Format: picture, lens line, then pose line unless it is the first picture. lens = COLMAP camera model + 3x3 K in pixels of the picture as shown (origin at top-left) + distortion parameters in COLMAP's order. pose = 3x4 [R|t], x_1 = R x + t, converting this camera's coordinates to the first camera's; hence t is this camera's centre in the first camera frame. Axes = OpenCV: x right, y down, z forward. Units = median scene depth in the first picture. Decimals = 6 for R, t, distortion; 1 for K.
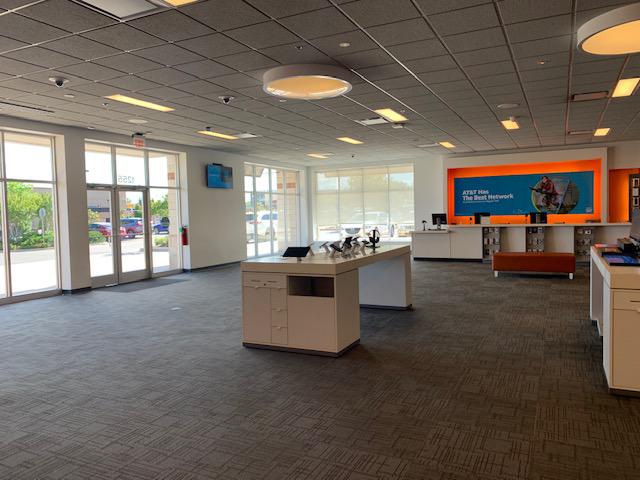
lens RADIAL K [[491.8, 0, 320.0], [0, 491.8, 240.0], [0, 0, 1]] dist [0.005605, 0.001274]
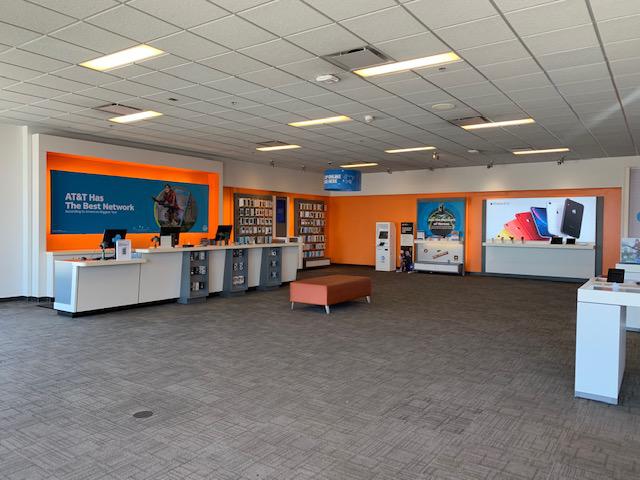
lens RADIAL K [[491.8, 0, 320.0], [0, 491.8, 240.0], [0, 0, 1]] dist [0.005605, 0.001274]
pose [[0.139870, -0.003684, 0.990163, -0.290500], [0.046756, 0.998902, -0.002888, -0.028107], [-0.989065, 0.046700, 0.139889, 0.659160]]
